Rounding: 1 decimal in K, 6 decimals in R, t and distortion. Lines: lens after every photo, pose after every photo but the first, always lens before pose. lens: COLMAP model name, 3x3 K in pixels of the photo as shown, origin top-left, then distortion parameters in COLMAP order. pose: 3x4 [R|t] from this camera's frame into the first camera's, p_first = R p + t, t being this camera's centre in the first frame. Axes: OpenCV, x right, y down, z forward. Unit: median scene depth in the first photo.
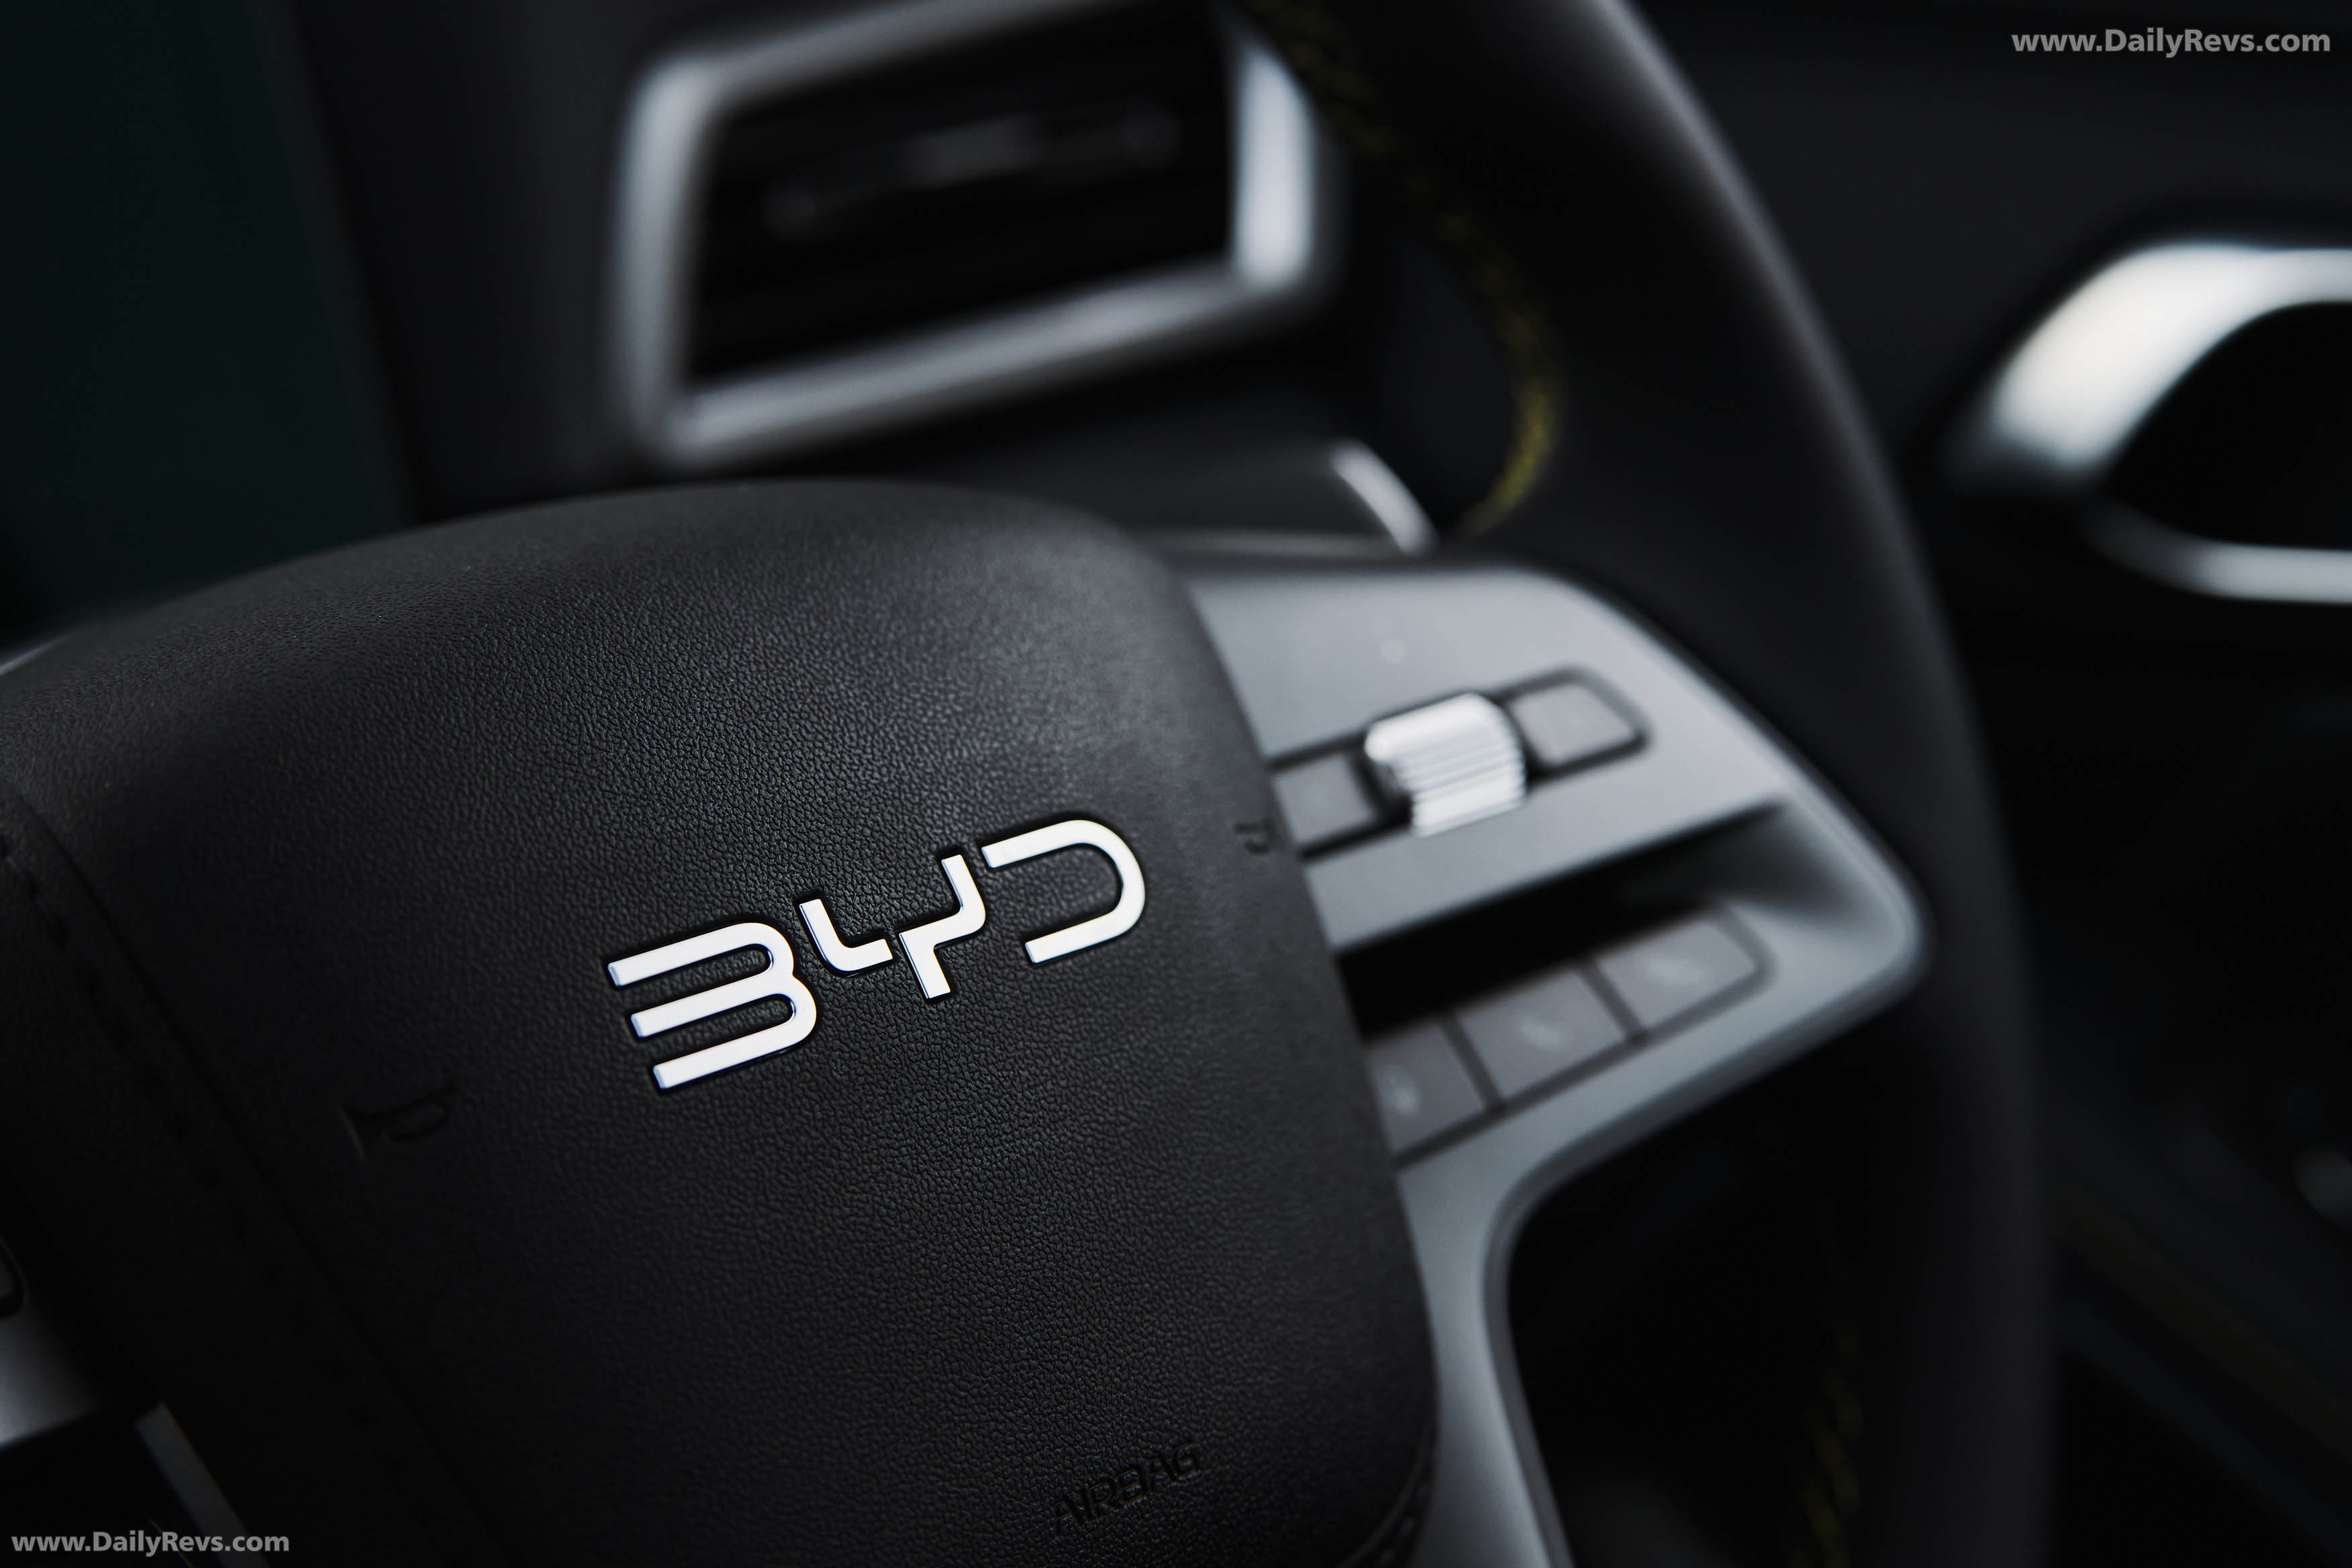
lens RADIAL K [[4970.2, 0, 1177.8], [0, 4970.2, 791.3], [0, 0, 1]] dist [-0.021678, 0.000000]
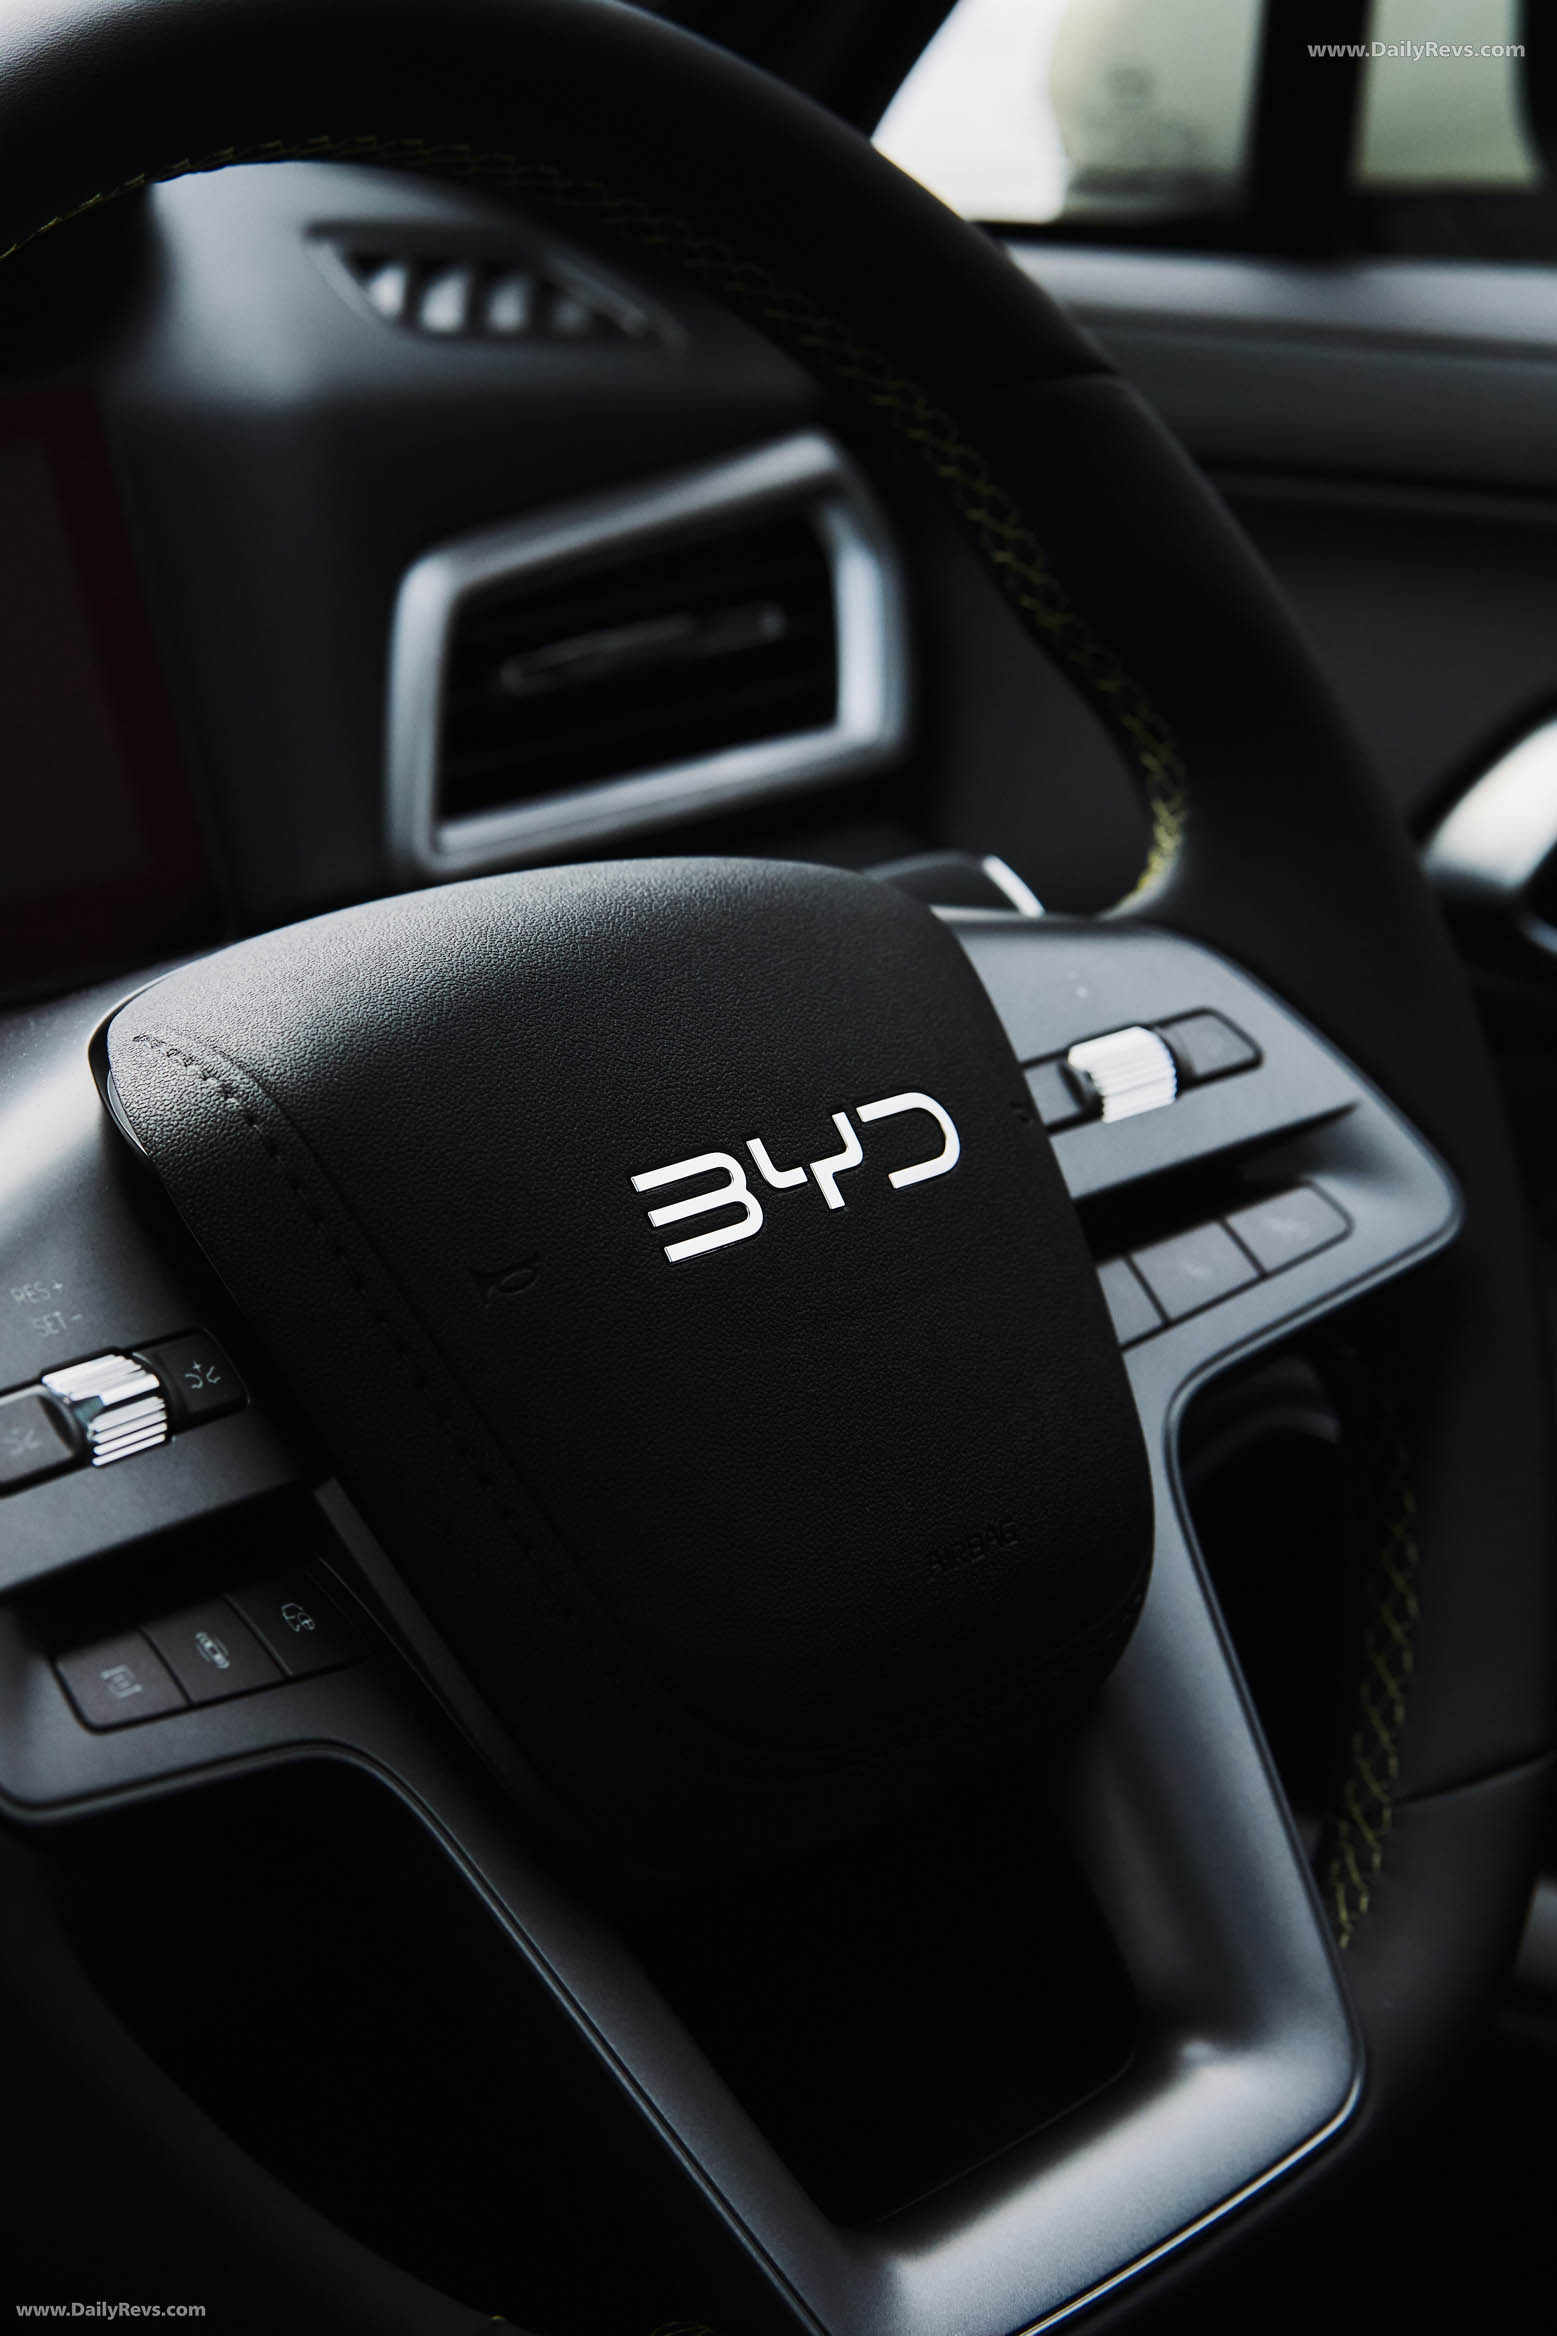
lens RADIAL K [[4936.4, 0, 778.8], [0, 4936.4, 1163.4], [0, 0, 1]] dist [-0.021678, 0.000000]
pose [[0.997004, -0.002699, 0.077307, -0.157358], [0.004885, 0.999593, -0.028097, 0.061498], [-0.077200, 0.028391, 0.996611, -0.374352]]
